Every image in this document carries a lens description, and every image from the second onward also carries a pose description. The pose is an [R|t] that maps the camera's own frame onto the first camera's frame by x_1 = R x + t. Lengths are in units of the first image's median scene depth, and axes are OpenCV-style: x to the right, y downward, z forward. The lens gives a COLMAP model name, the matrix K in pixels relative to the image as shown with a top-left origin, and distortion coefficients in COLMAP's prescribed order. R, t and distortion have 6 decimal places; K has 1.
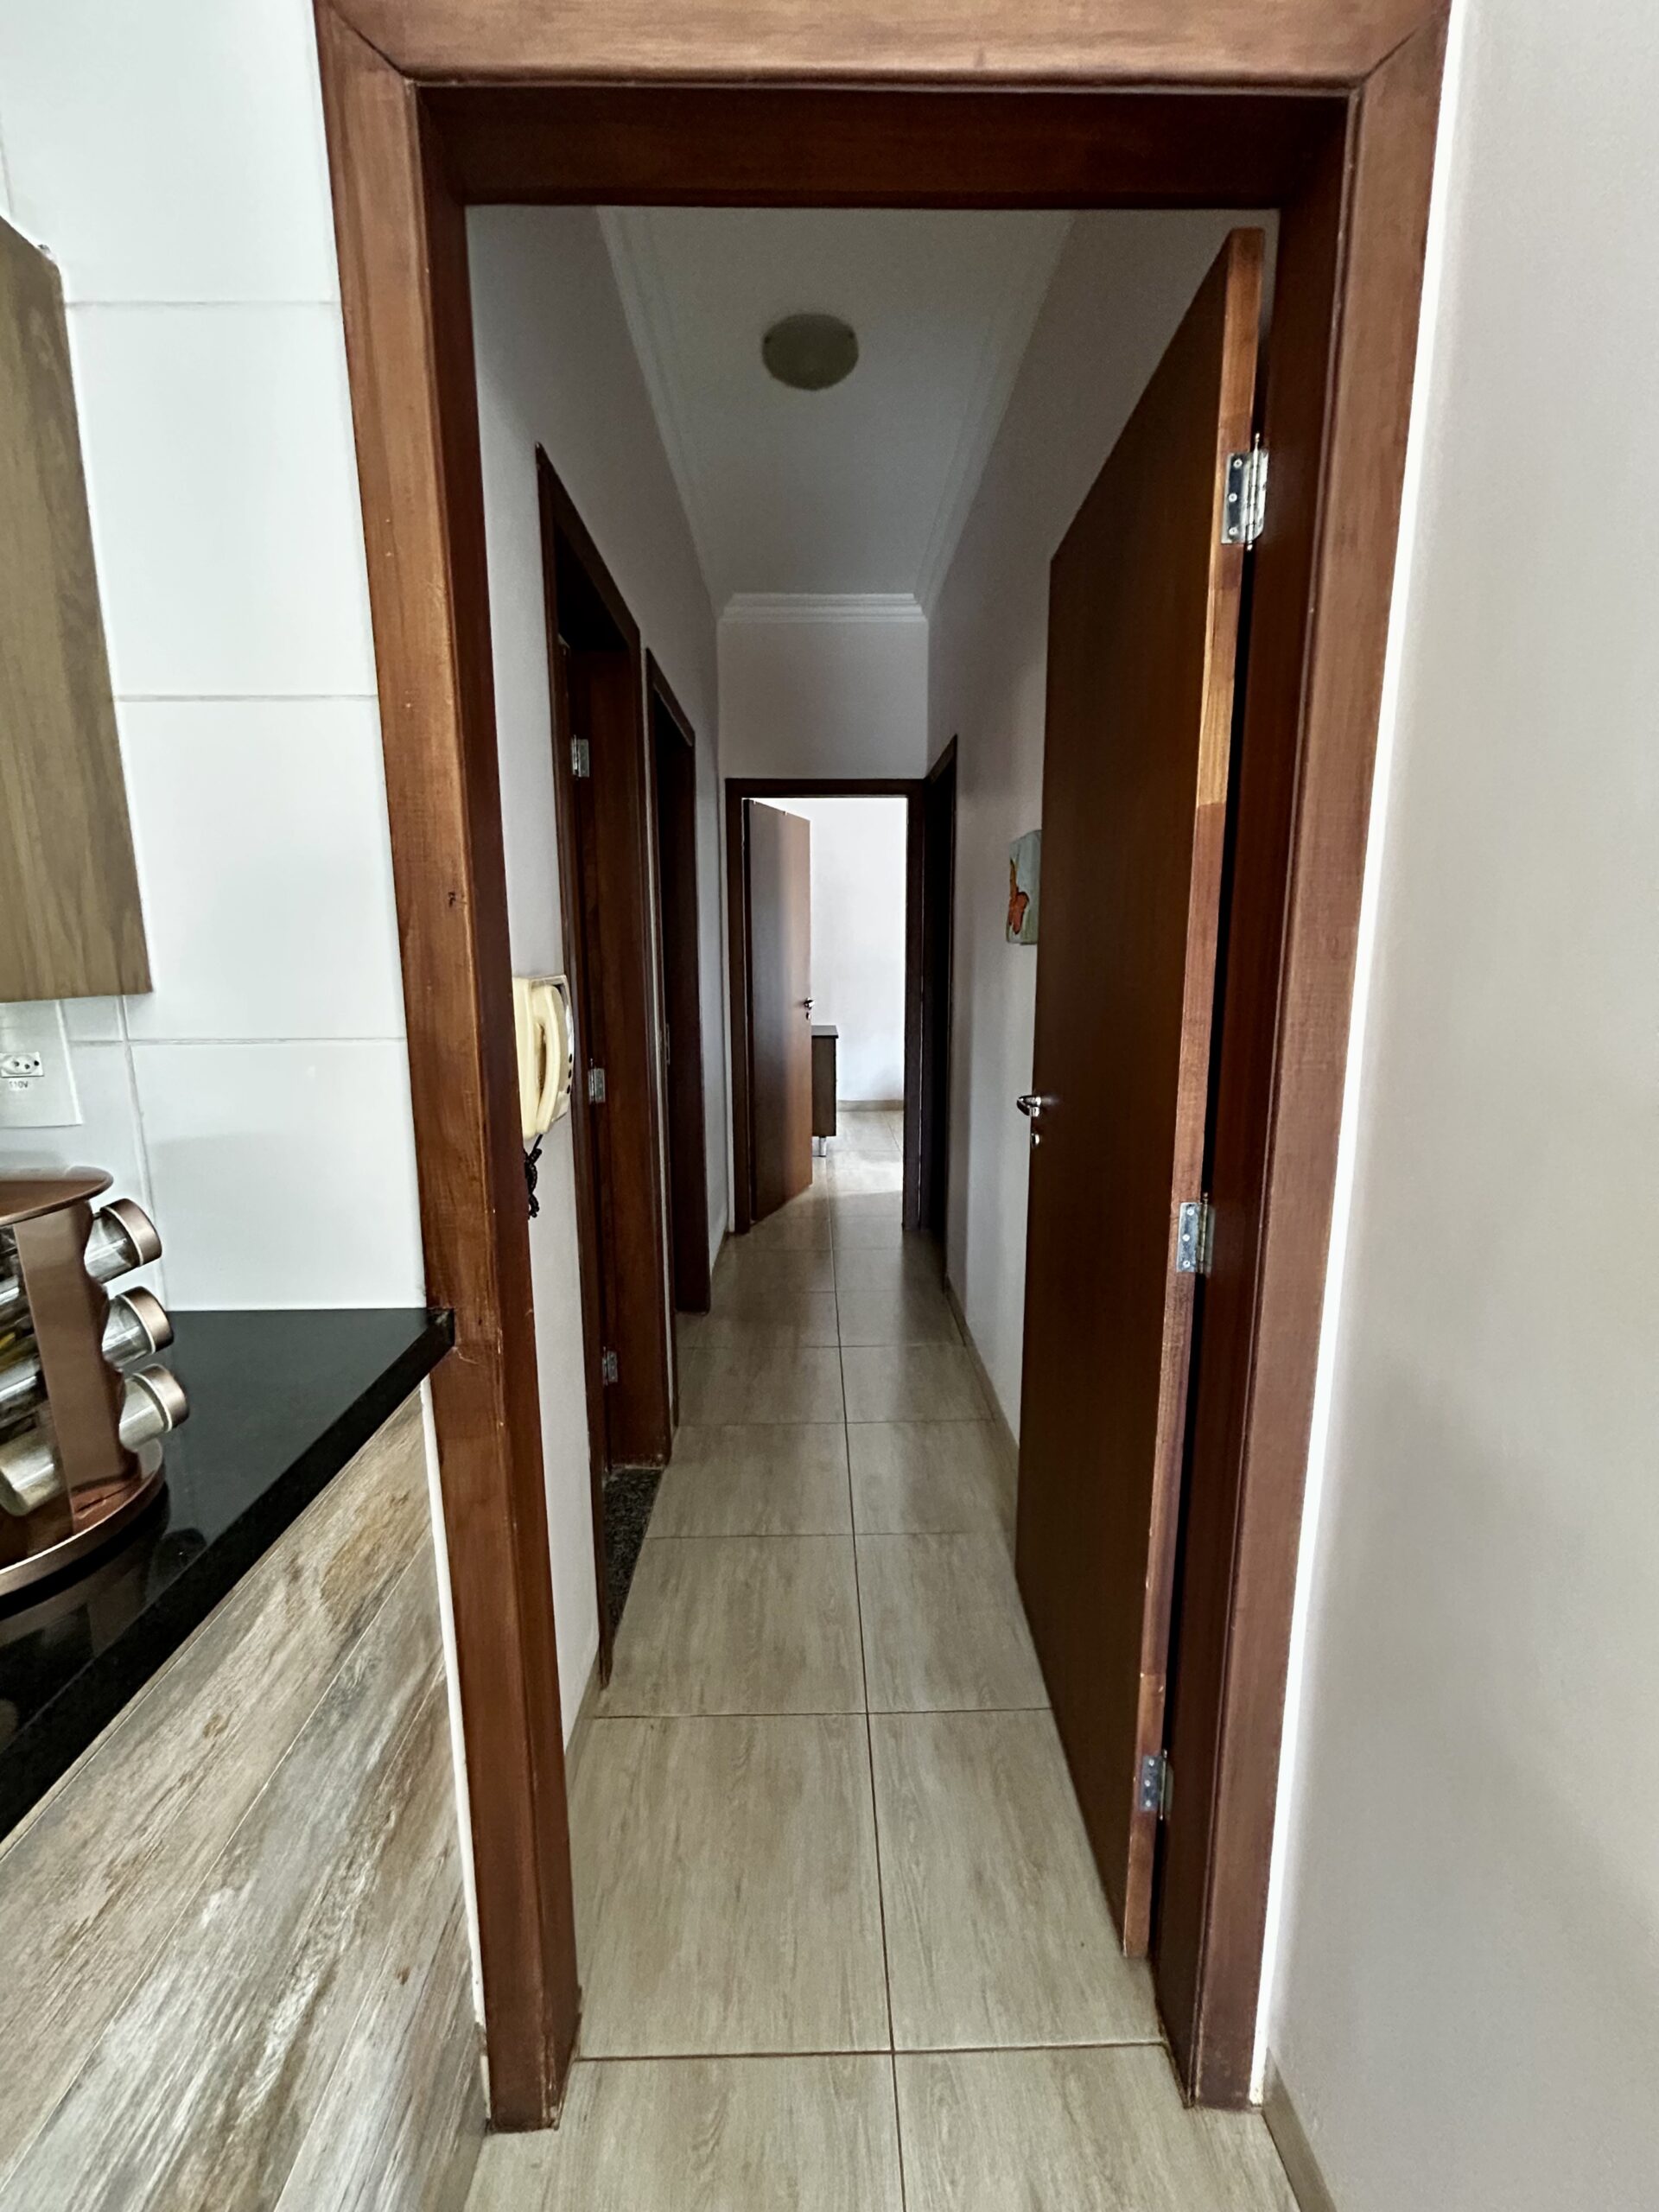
lens RADIAL K [[897.6, 0, 829.5], [0, 897.6, 1106.0], [0, 0, 1]] dist [0.002065, 0.000370]
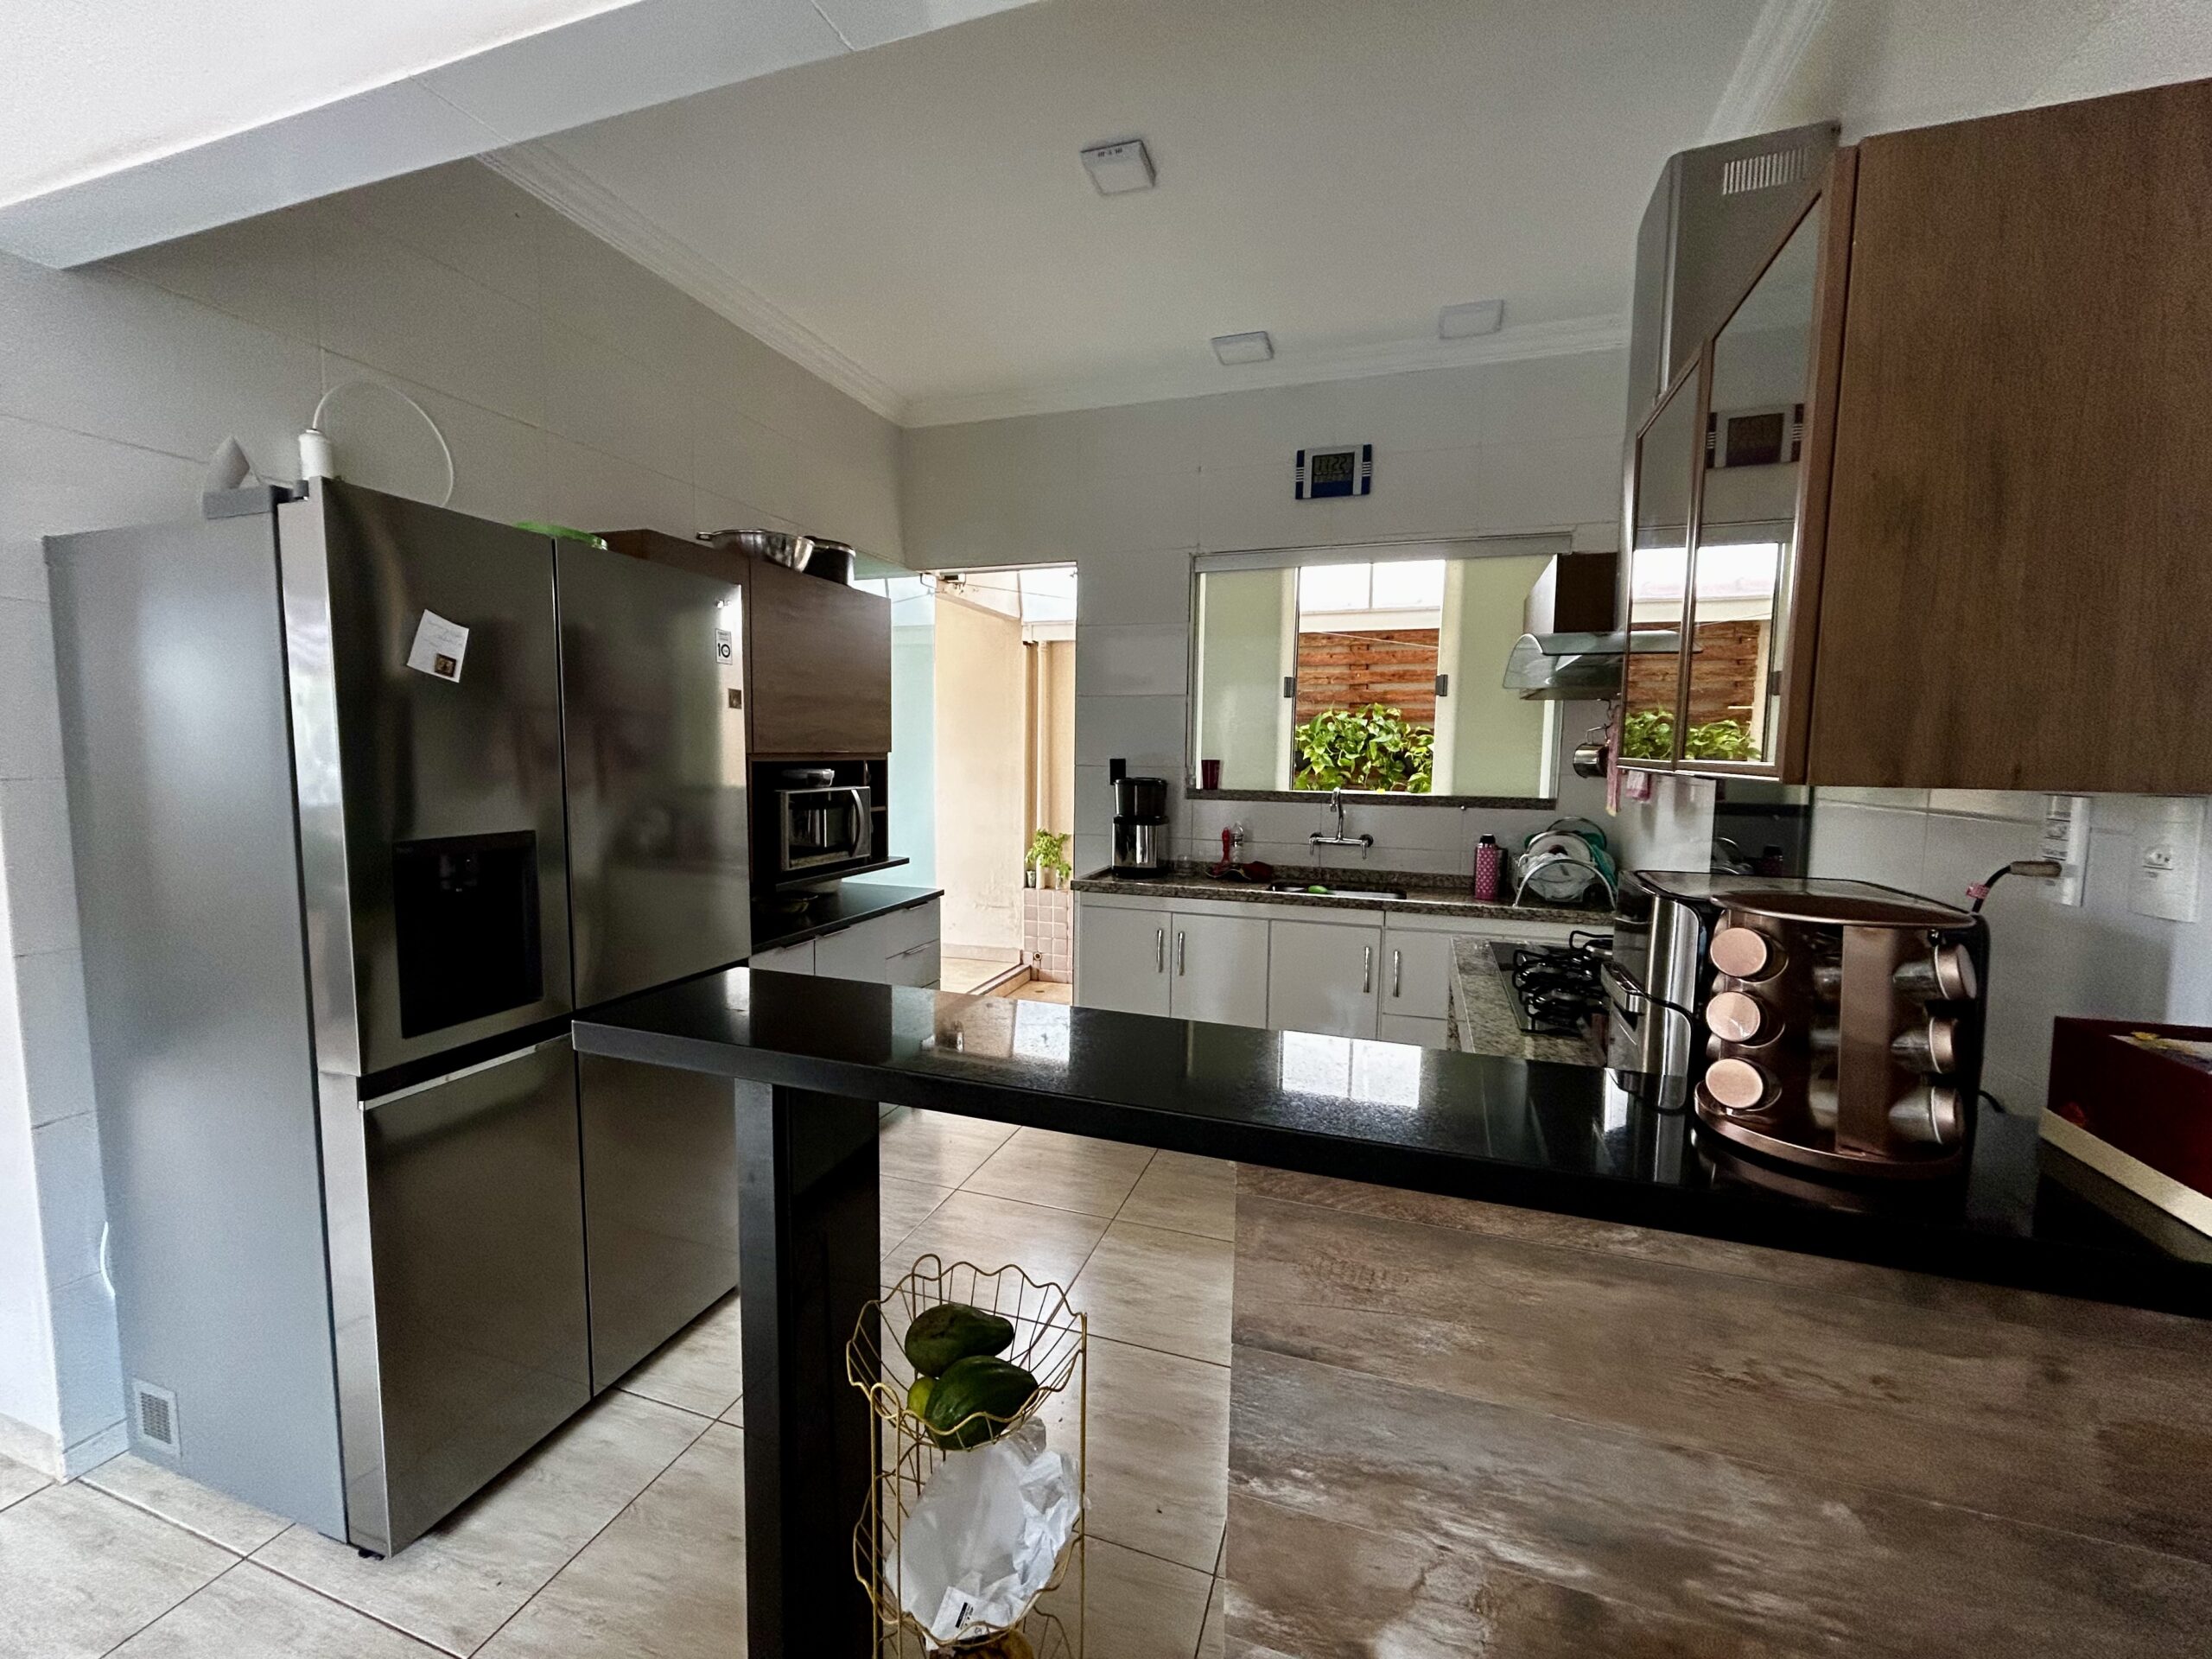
lens RADIAL K [[897.6, 0, 1106.0], [0, 897.6, 829.5], [0, 0, 1]] dist [0.002065, 0.000370]
pose [[-0.338058, 0.084211, -0.937350, 0.727165], [-0.174674, 0.973069, 0.150416, -0.028496], [0.924773, 0.214580, -0.314245, 0.267642]]
